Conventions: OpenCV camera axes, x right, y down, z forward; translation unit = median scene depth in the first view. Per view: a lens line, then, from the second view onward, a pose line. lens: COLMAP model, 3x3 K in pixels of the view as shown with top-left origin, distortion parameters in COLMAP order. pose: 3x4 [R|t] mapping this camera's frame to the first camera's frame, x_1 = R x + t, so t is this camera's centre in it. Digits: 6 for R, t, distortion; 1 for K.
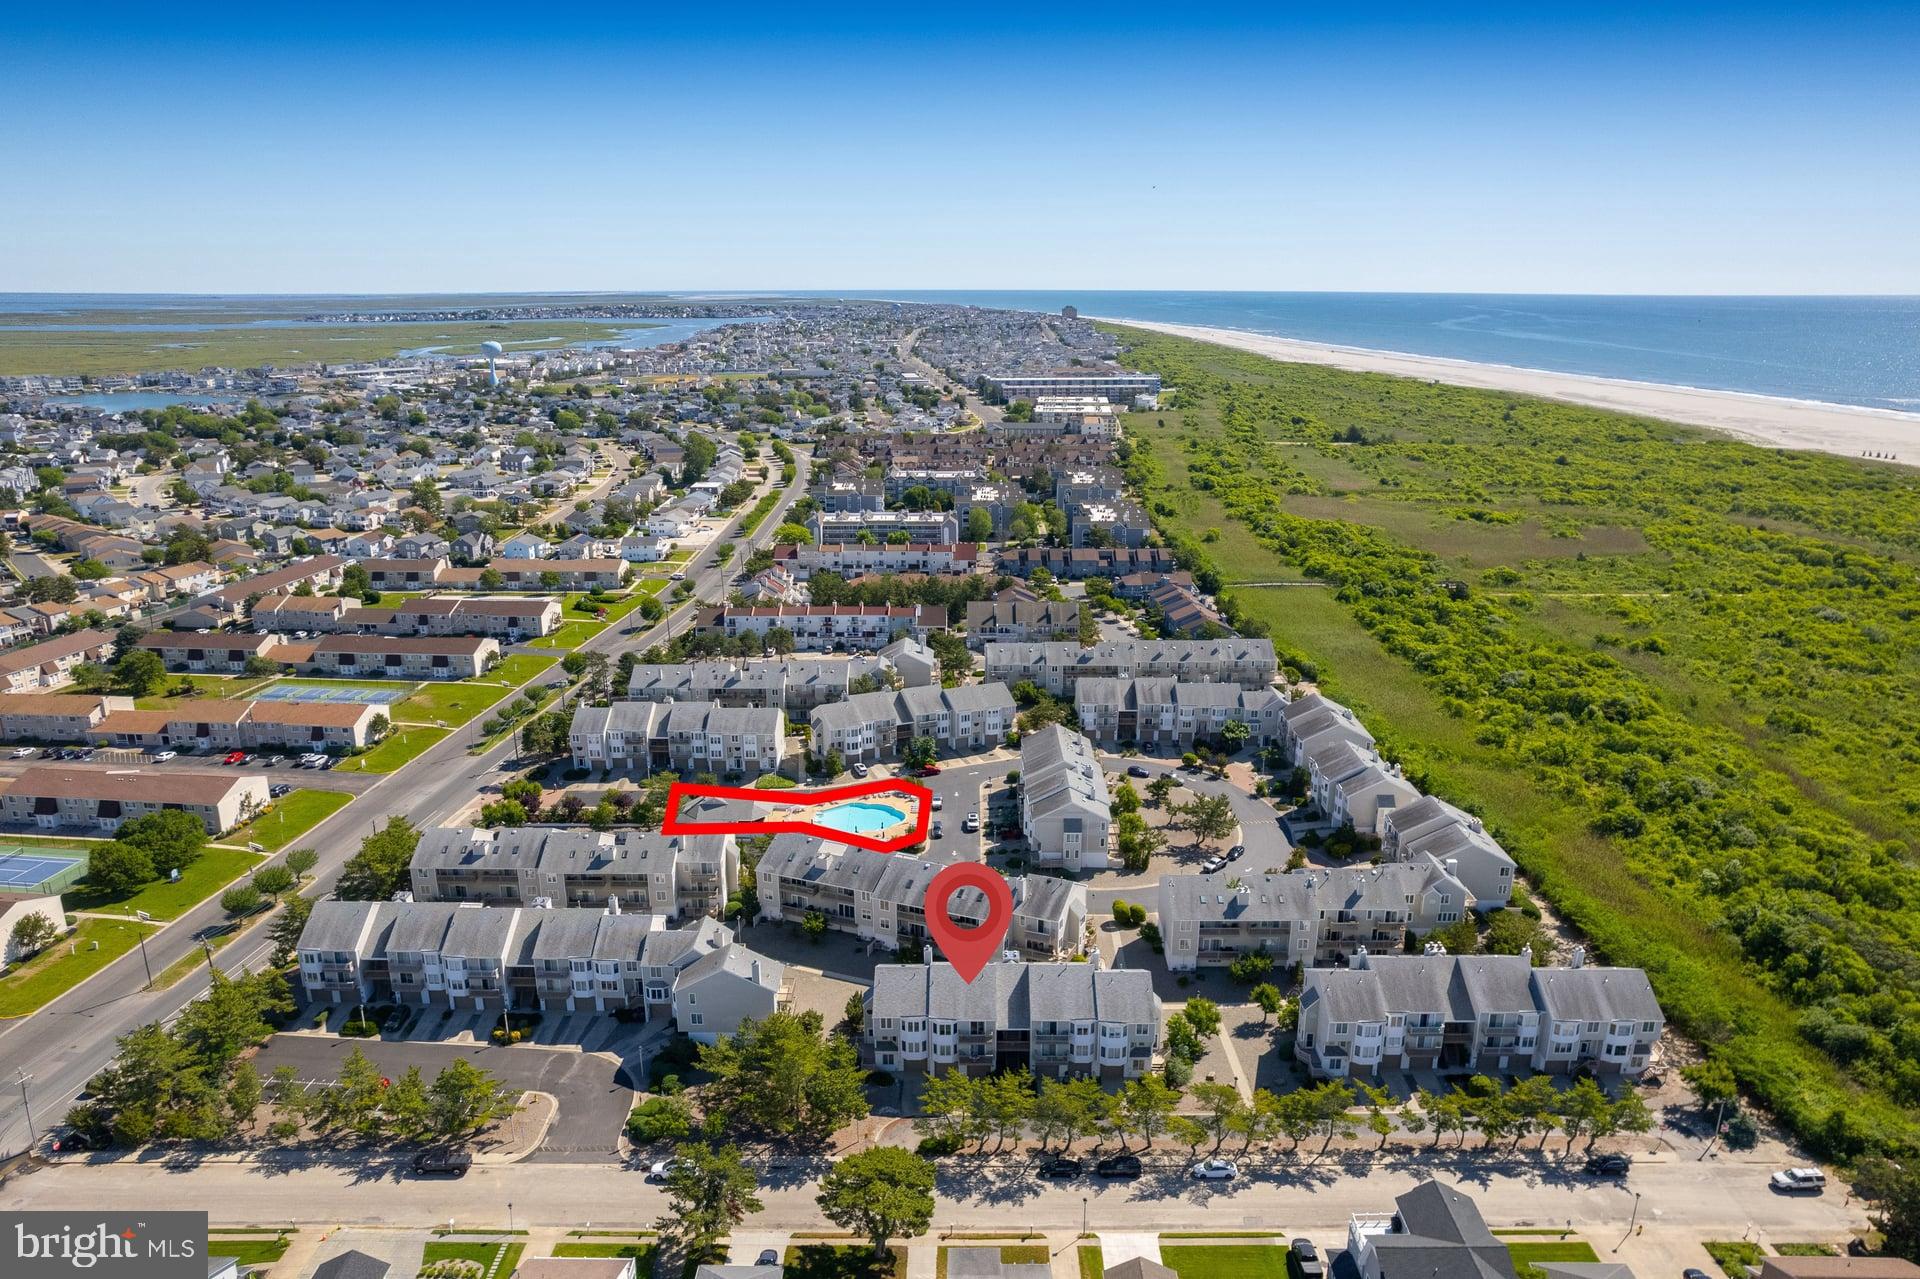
lens RADIAL K [[1333.6, 0, 968.7], [0, 1333.6, 706.8], [0, 0, 1]] dist [-0.069172, 0.069479]
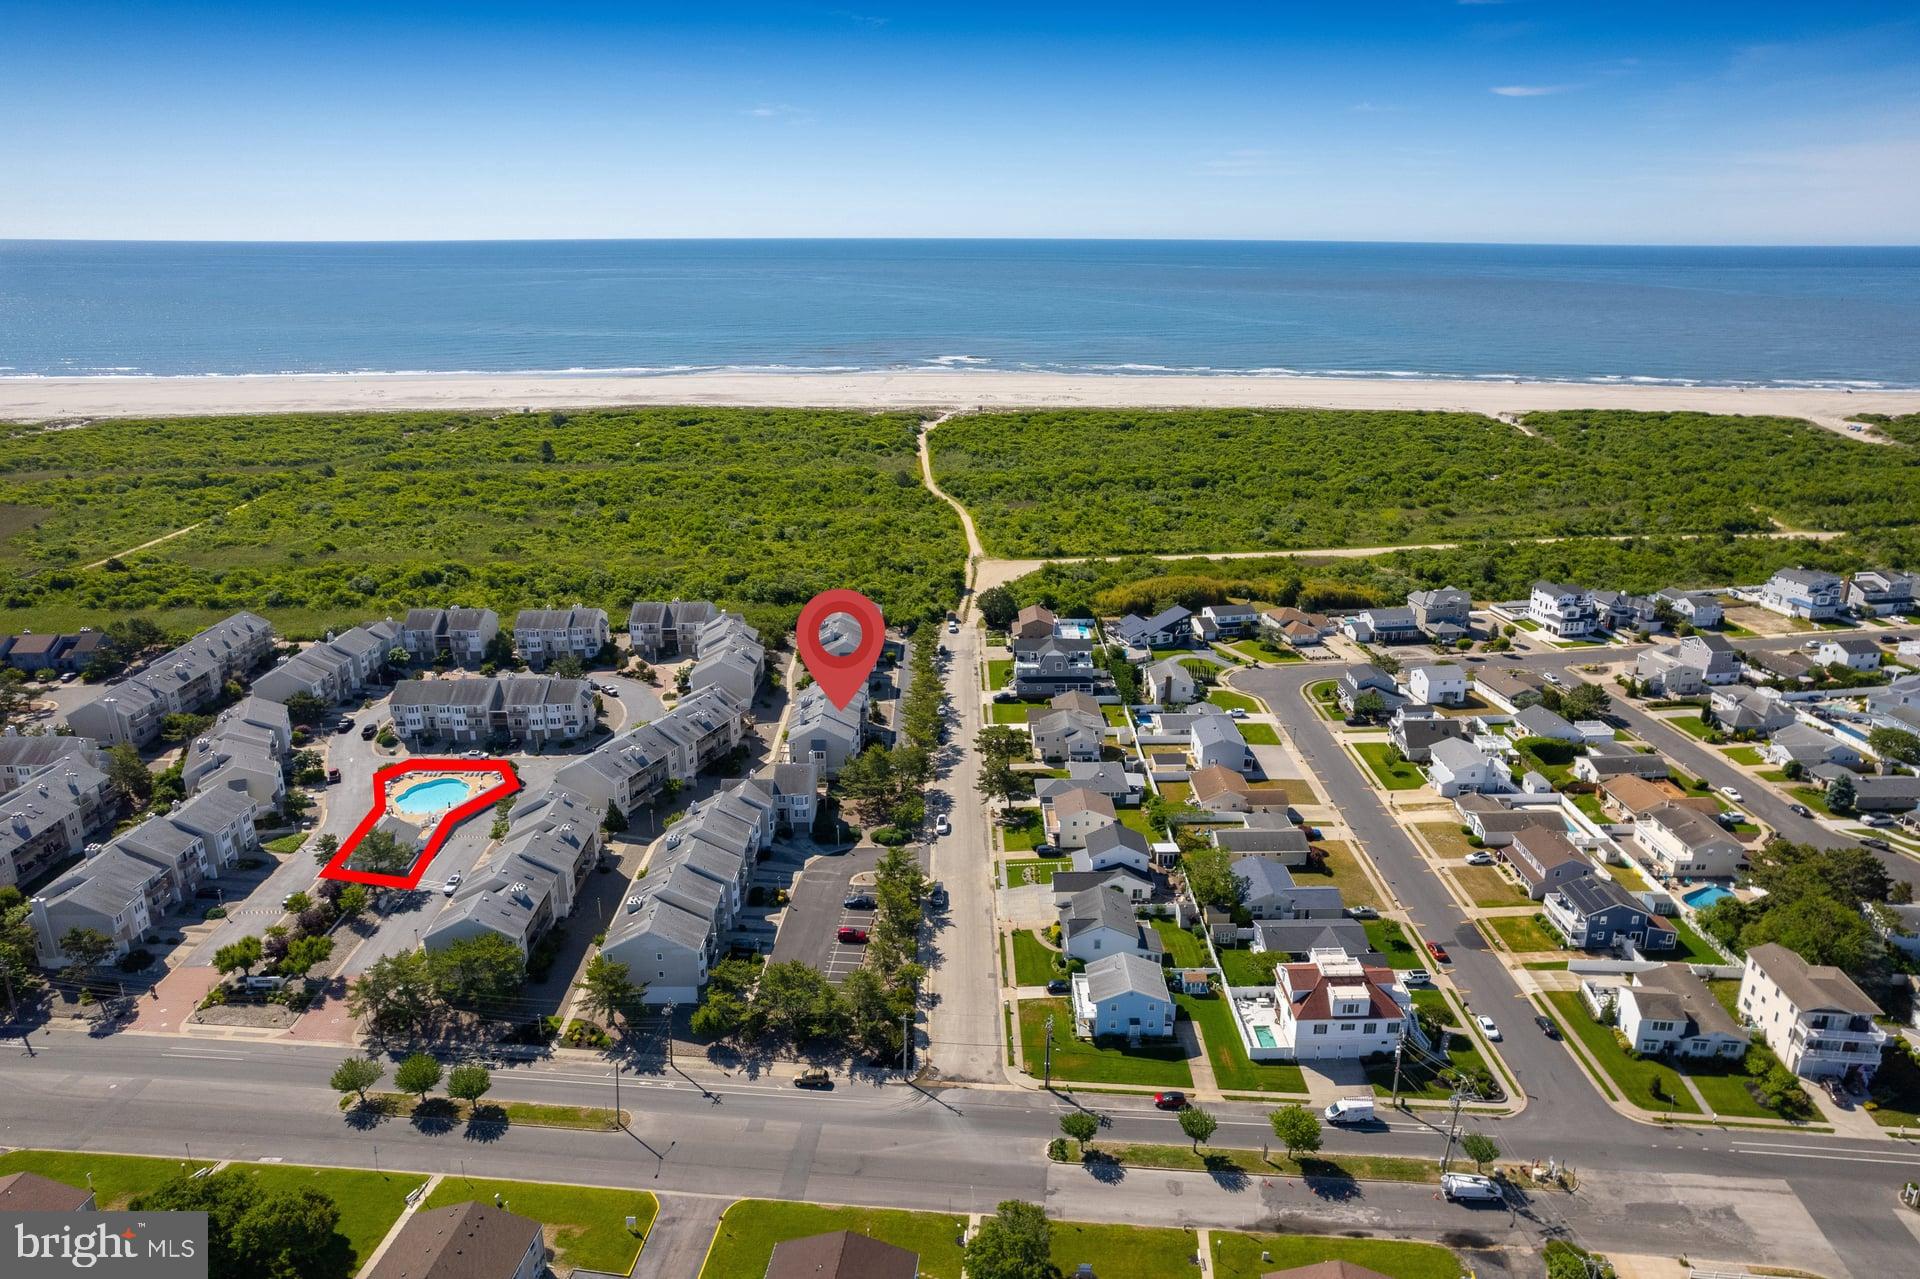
lens RADIAL K [[1230.8, 0, 969.3], [0, 1230.8, 642.4], [0, 0, 1]] dist [-0.066007, 0.069207]
pose [[-0.008671, -0.317361, 0.948265, -0.904580], [0.302867, 0.902925, 0.304956, -0.184163], [-0.952993, 0.289843, 0.088289, 0.413286]]
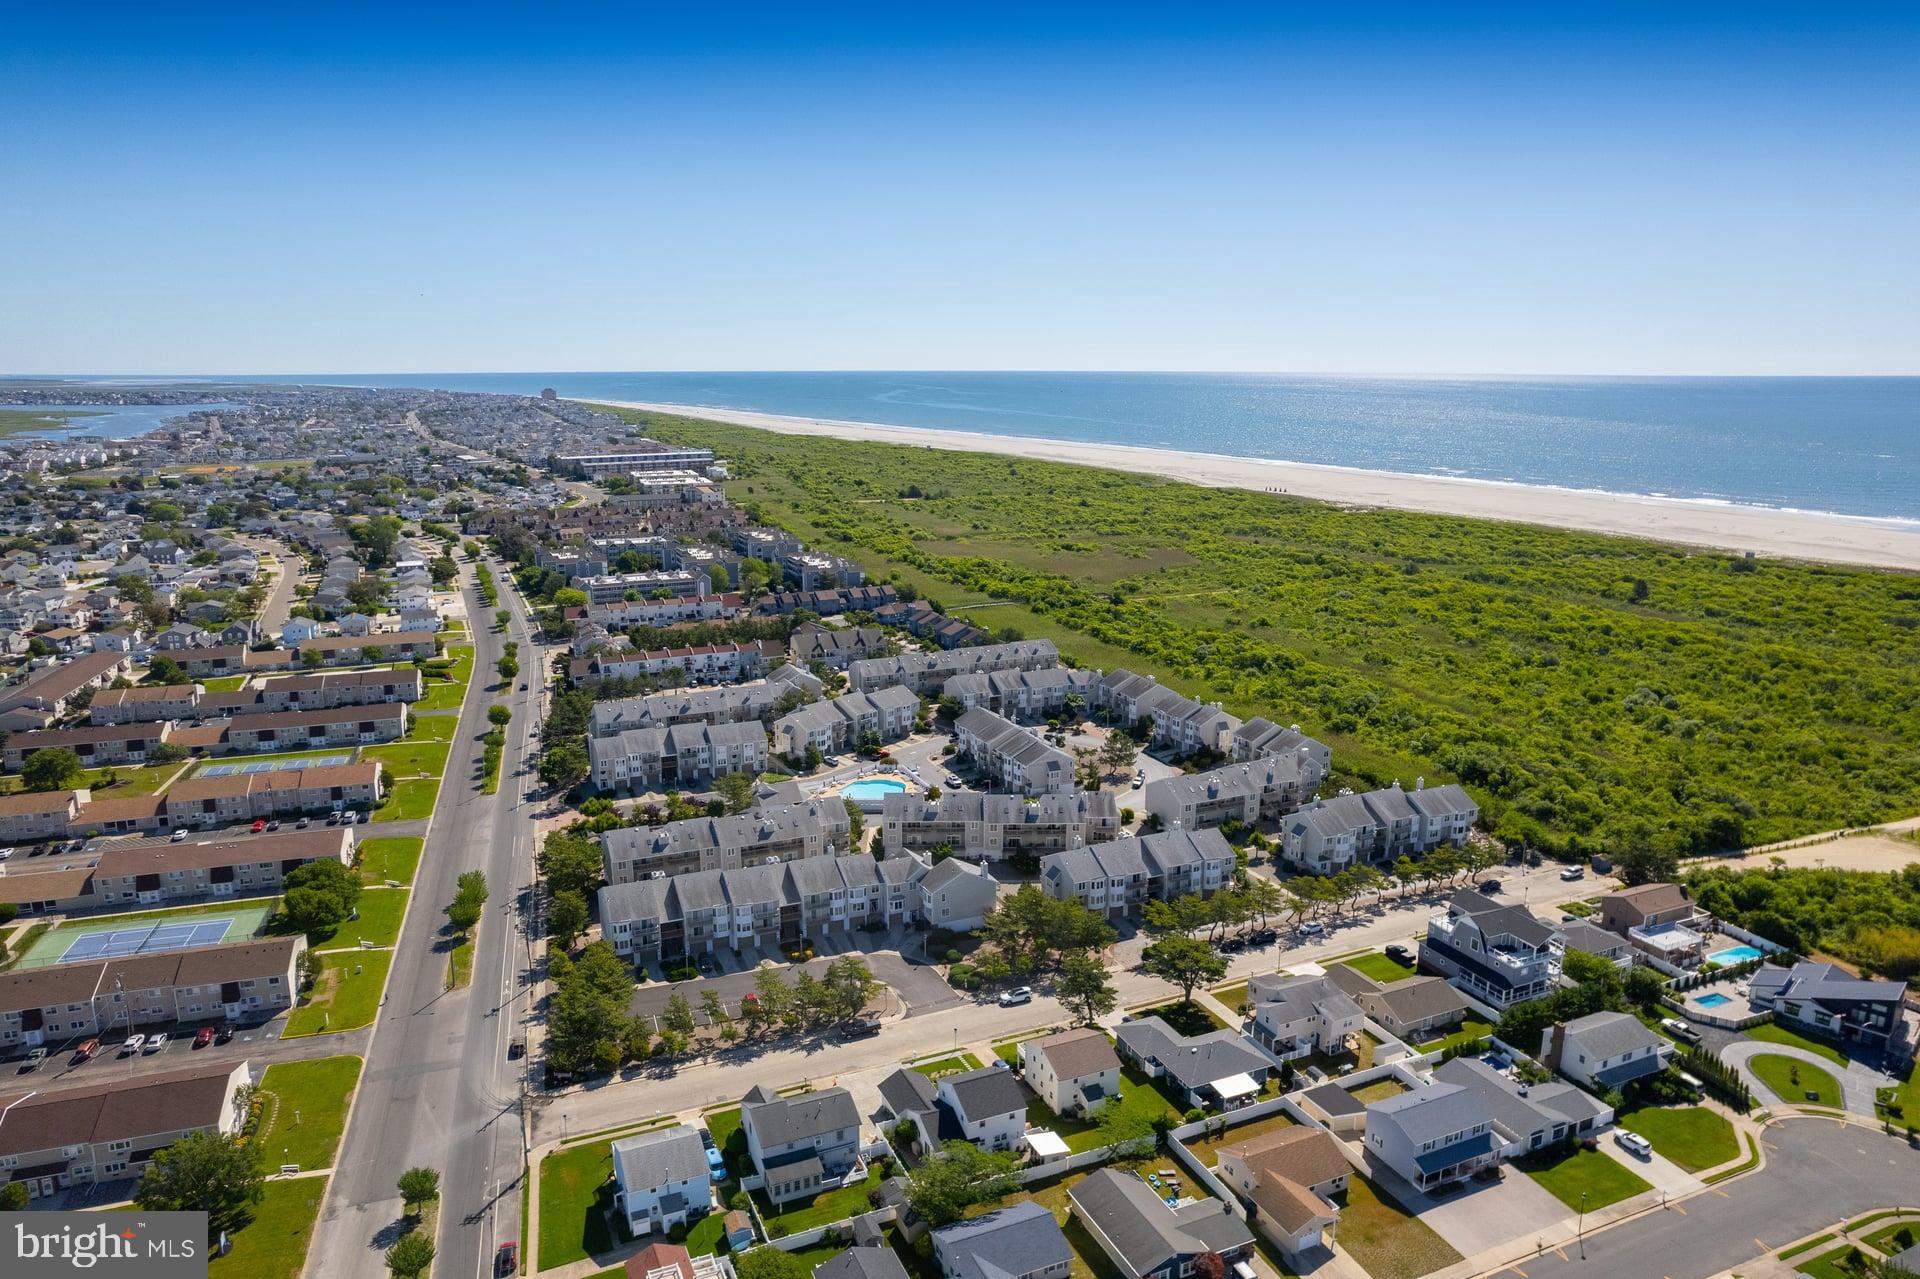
lens RADIAL K [[1230.8, 0, 969.3], [0, 1230.8, 642.4], [0, 0, 1]] dist [-0.066007, 0.069207]
pose [[0.912112, -0.089621, 0.400026, -0.419816], [0.124059, 0.990399, -0.060983, 0.023283], [-0.390720, 0.105250, 0.914473, -0.133778]]
